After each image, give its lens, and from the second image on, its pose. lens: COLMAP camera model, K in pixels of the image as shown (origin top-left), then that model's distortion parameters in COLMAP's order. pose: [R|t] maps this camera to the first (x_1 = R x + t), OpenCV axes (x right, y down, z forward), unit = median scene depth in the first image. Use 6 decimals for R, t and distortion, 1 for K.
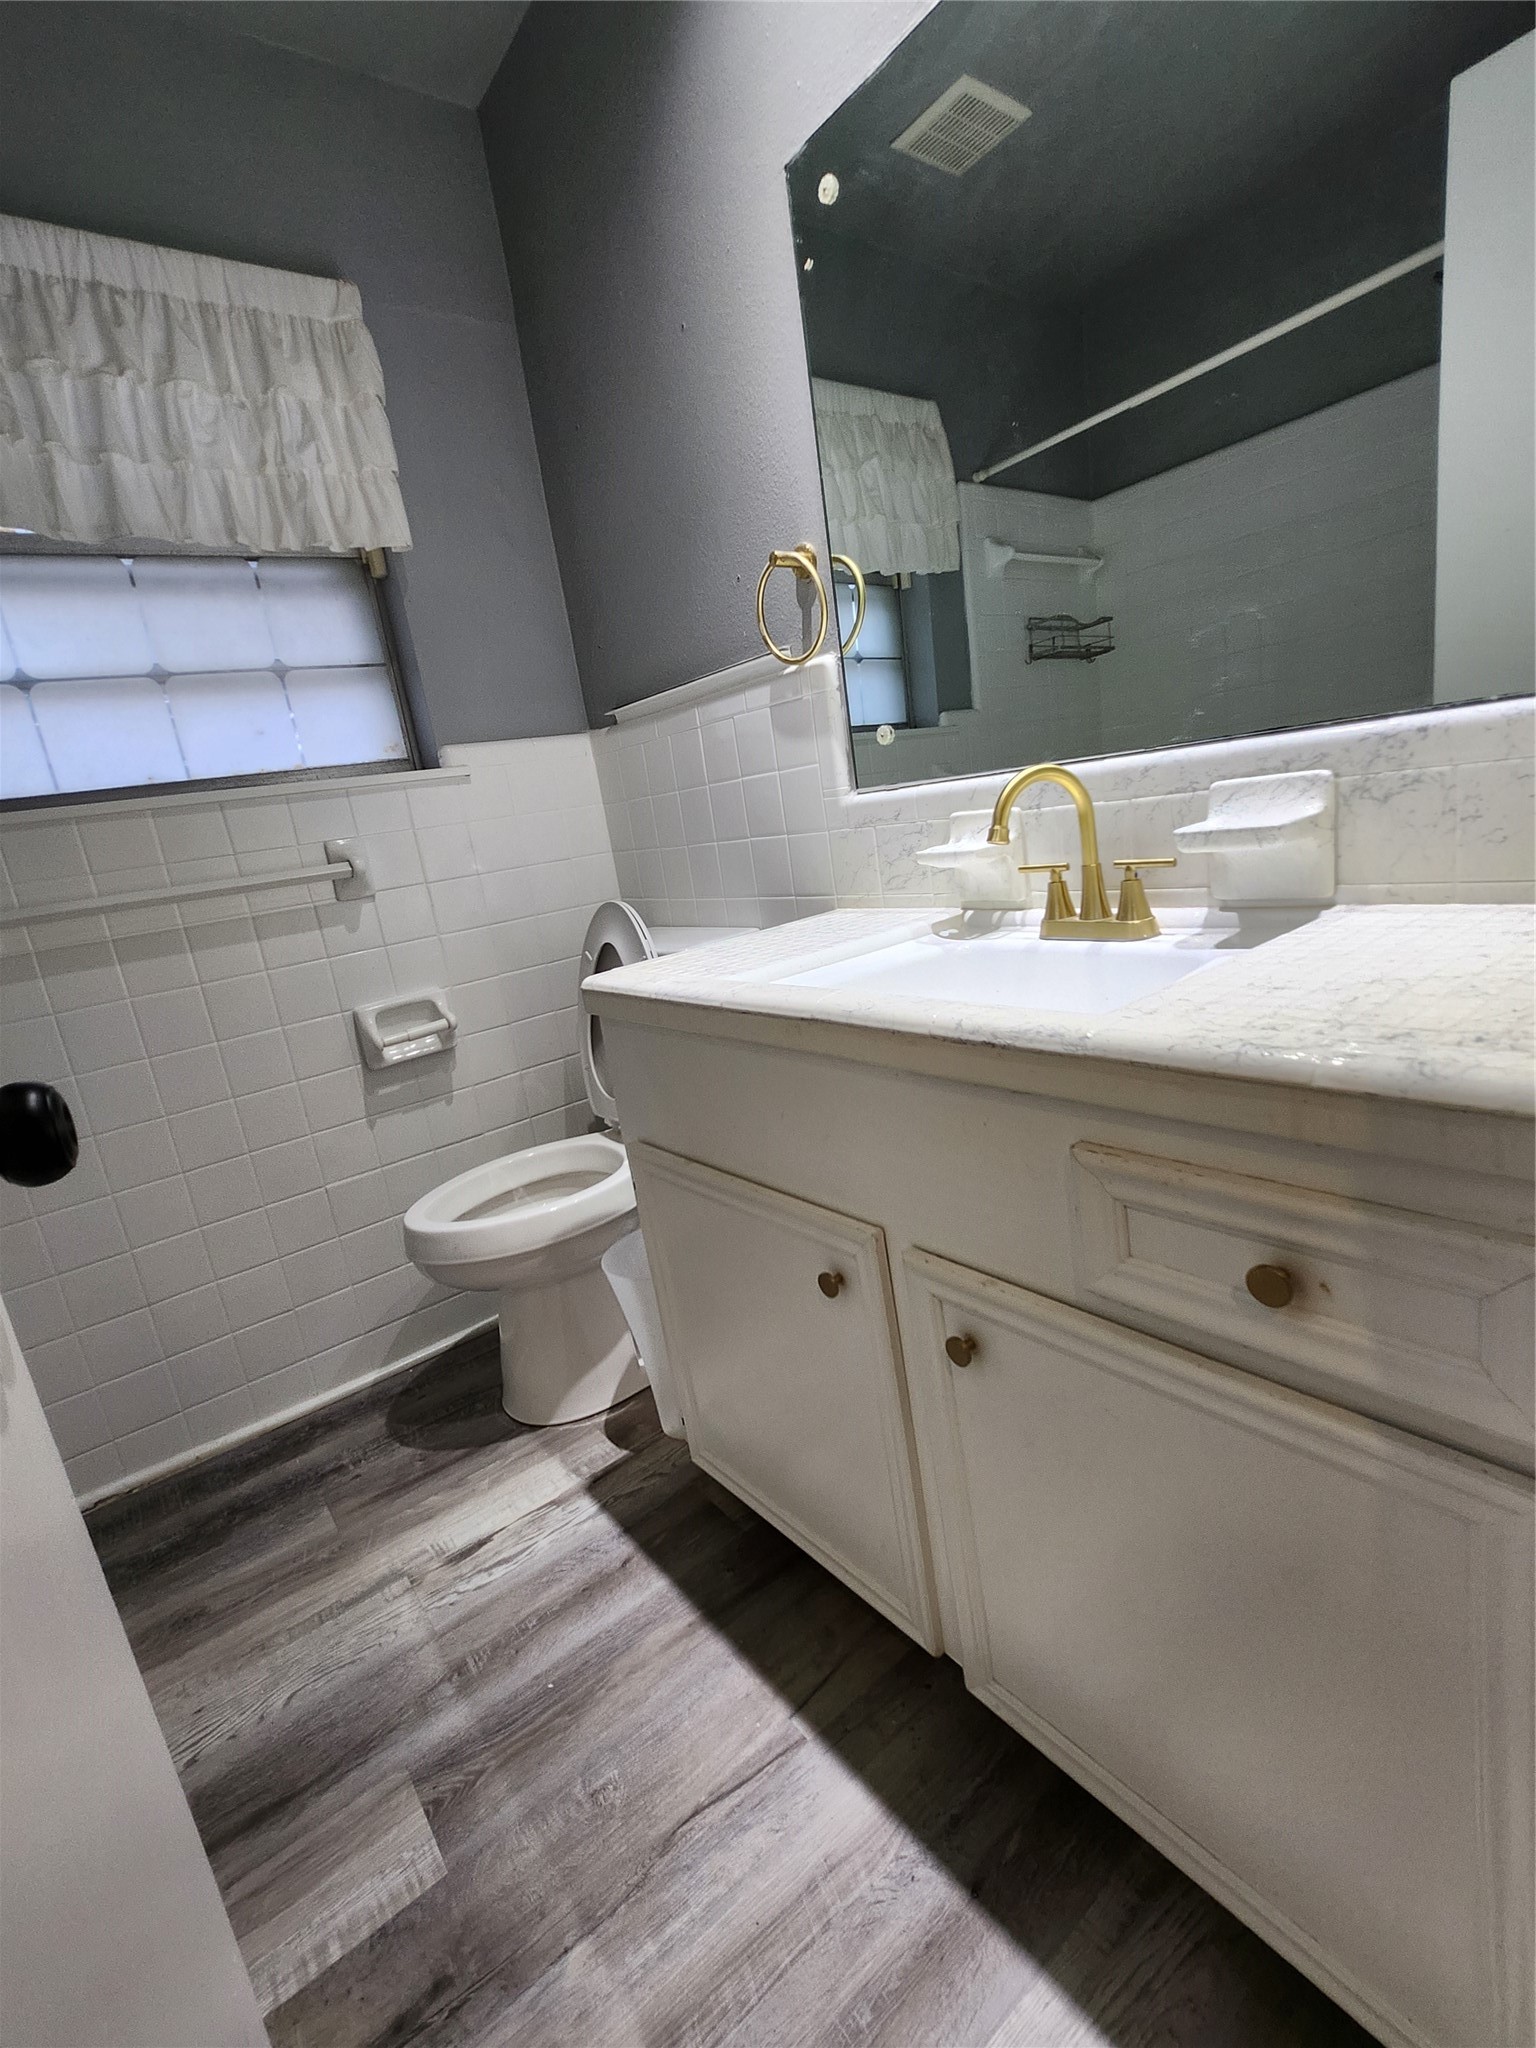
lens RADIAL K [[938.3, 0, 768.8], [0, 938.3, 1017.9], [0, 0, 1]] dist [-0.005704, 0.003701]
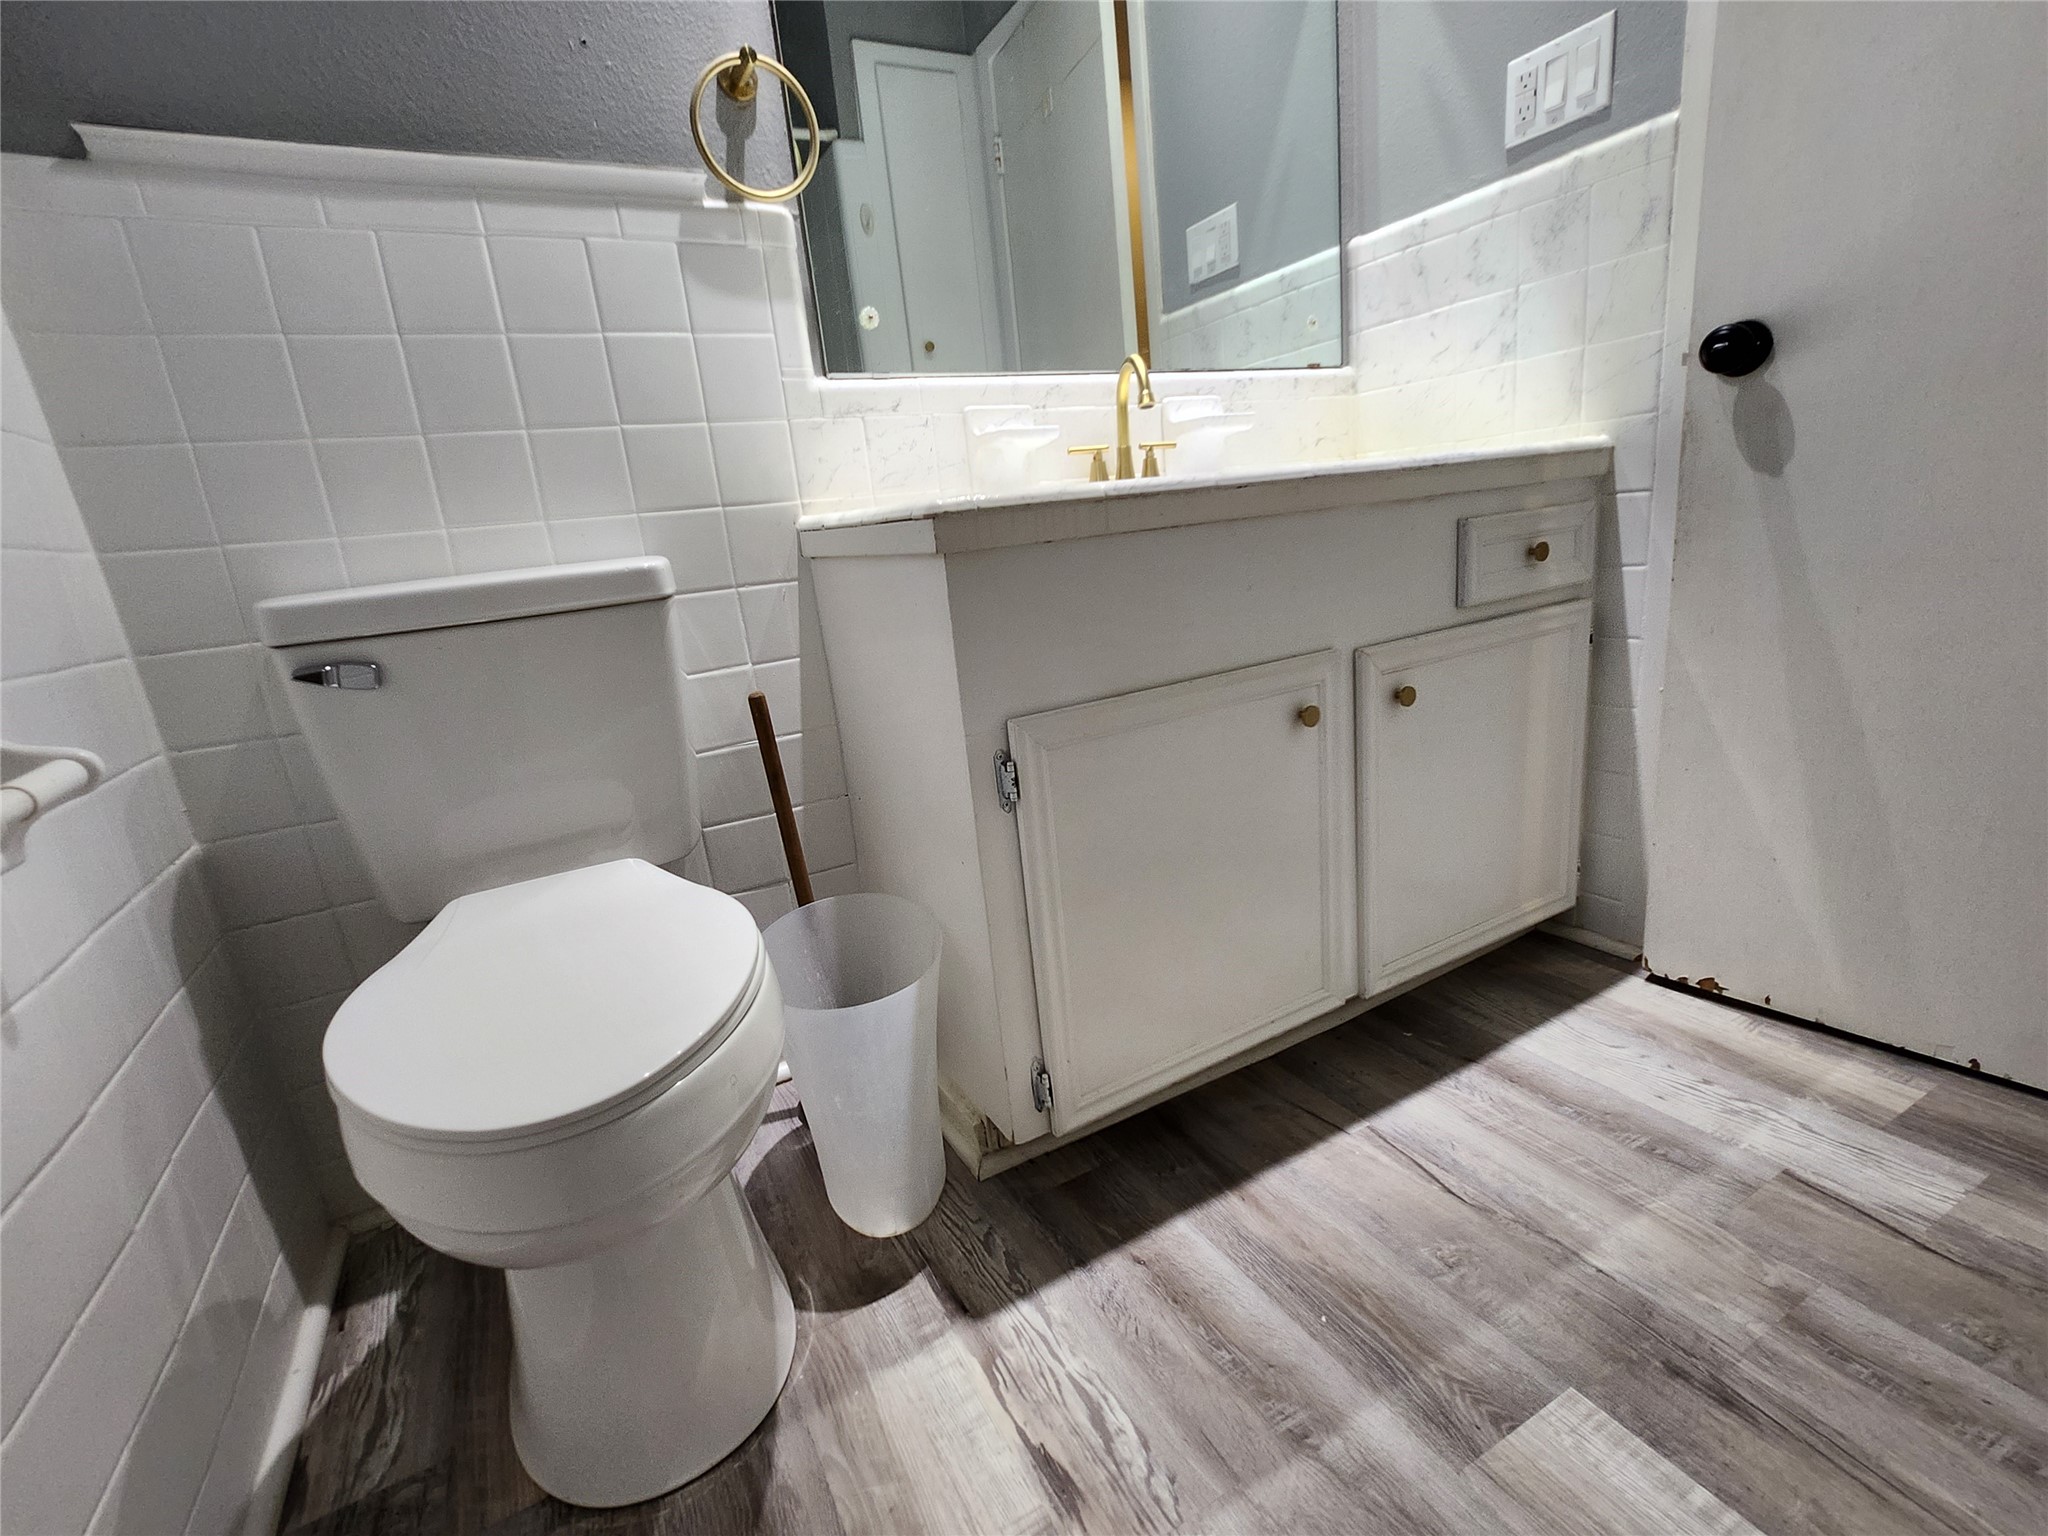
lens RADIAL K [[938.3, 0, 1017.2], [0, 938.3, 767.7], [0, 0, 1]] dist [-0.005704, 0.003701]
pose [[0.173056, -0.121925, 0.977336, -1.071694], [0.288438, 0.955075, 0.068075, 0.142534], [-0.941730, 0.270121, 0.200449, 1.024967]]
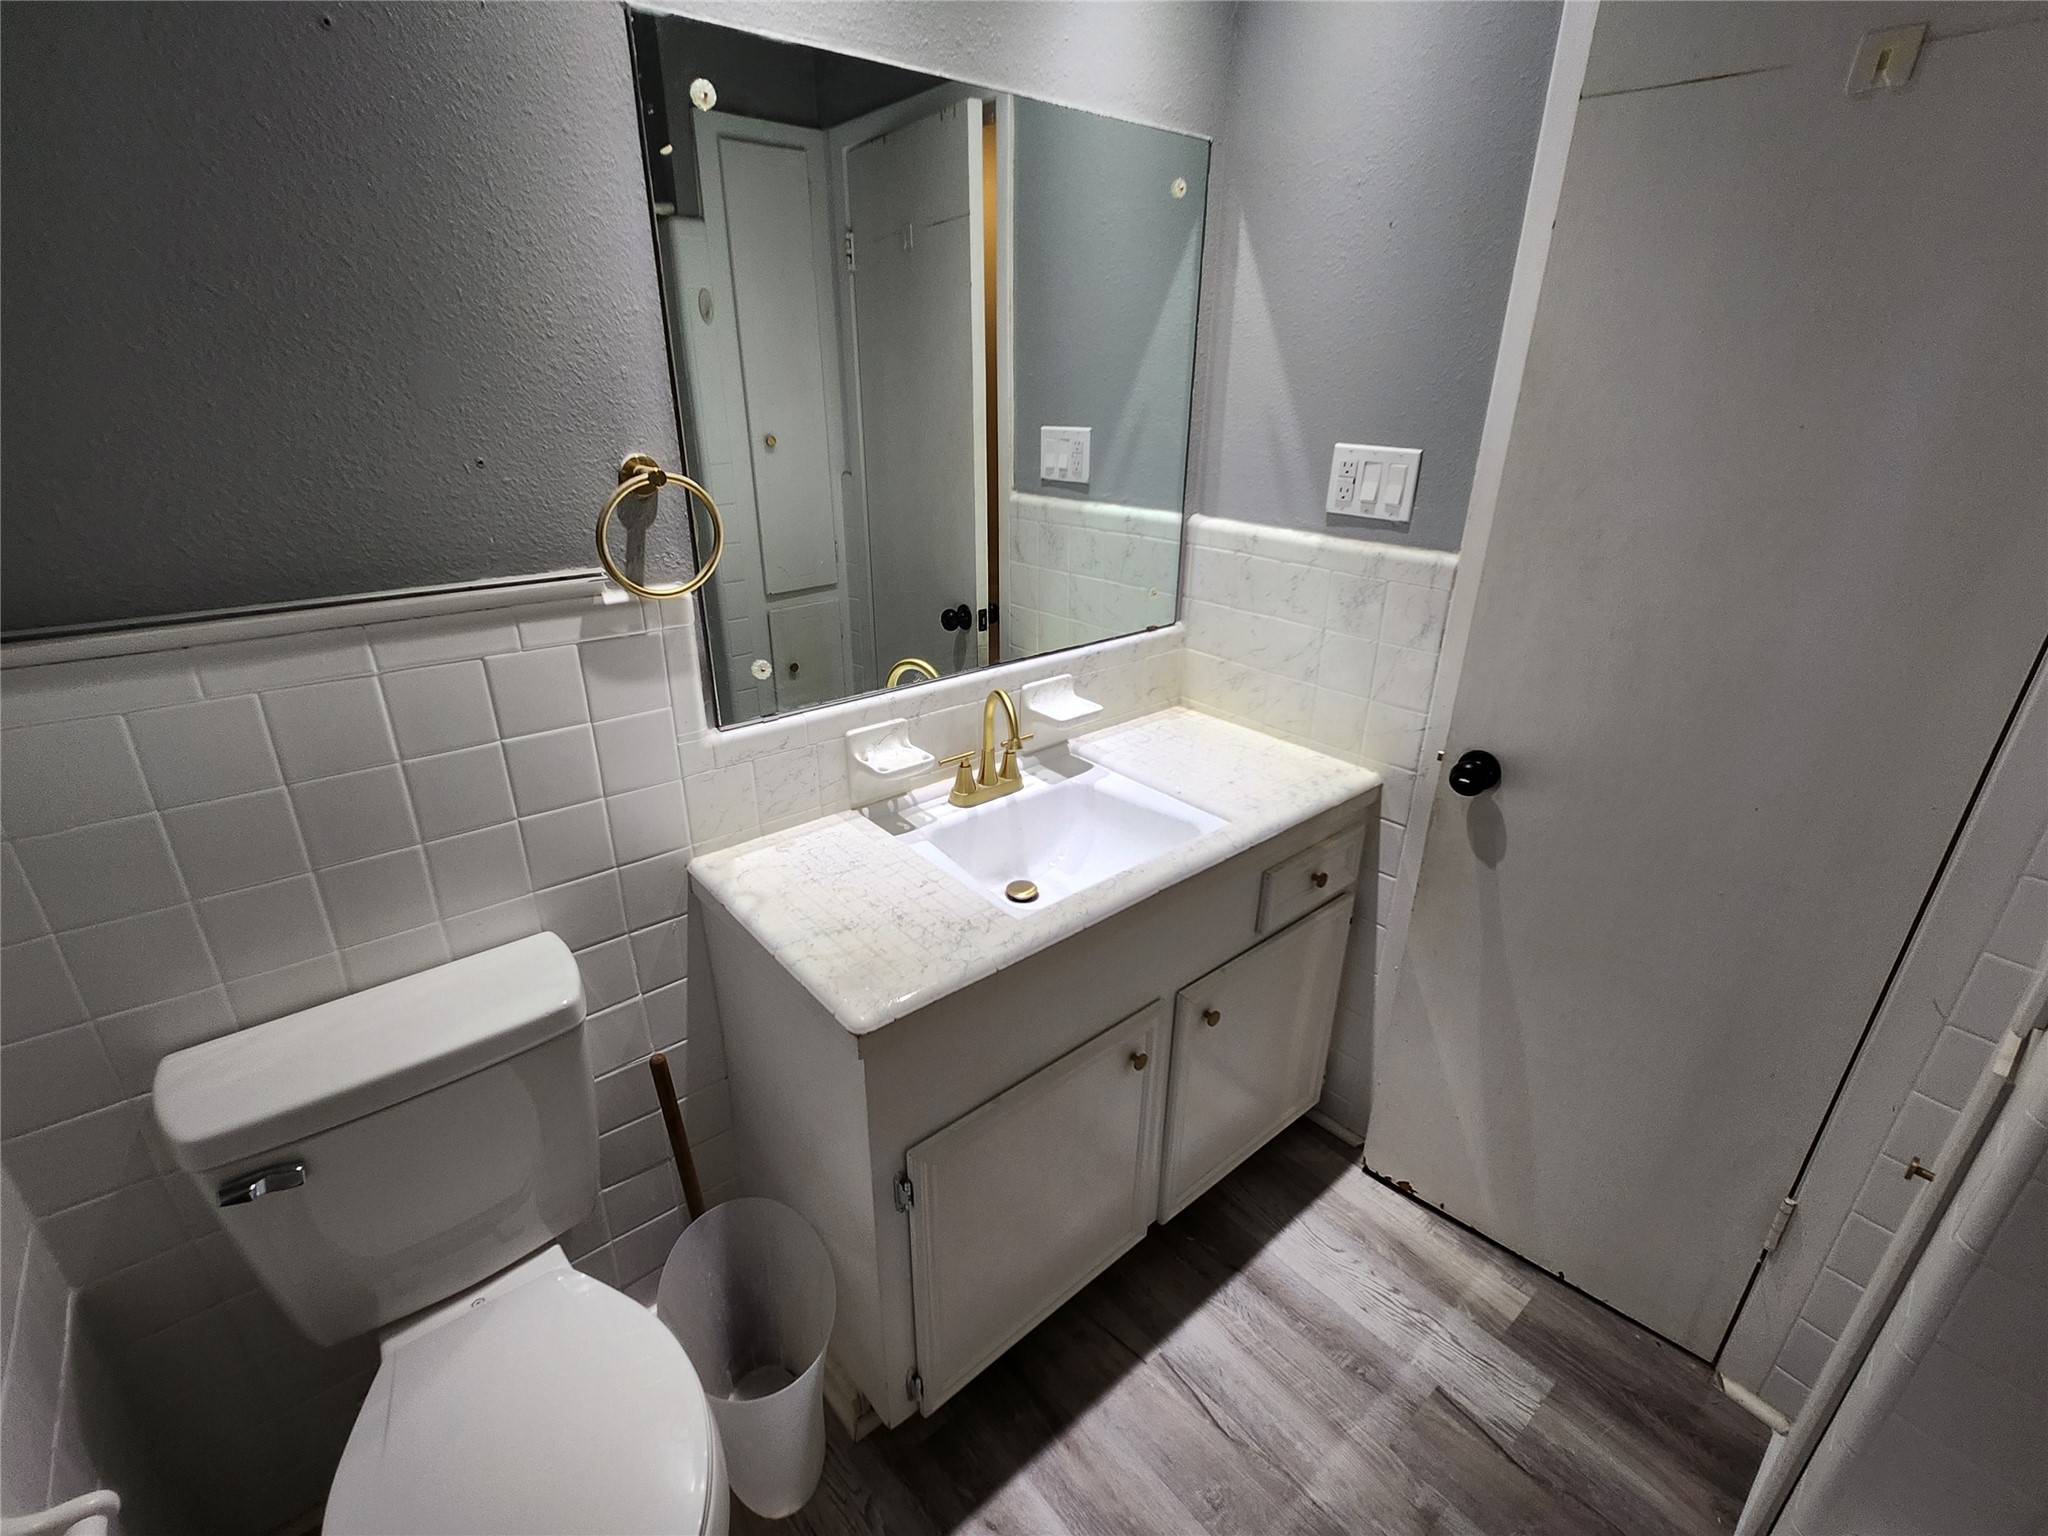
lens RADIAL K [[938.3, 0, 1018.9], [0, 938.3, 767.8], [0, 0, 1]] dist [-0.005704, 0.003701]
pose [[-0.042054, -0.249927, 0.967351, -1.118625], [0.216235, 0.942983, 0.253032, -0.510725], [-0.975435, 0.219816, 0.014387, 0.963600]]
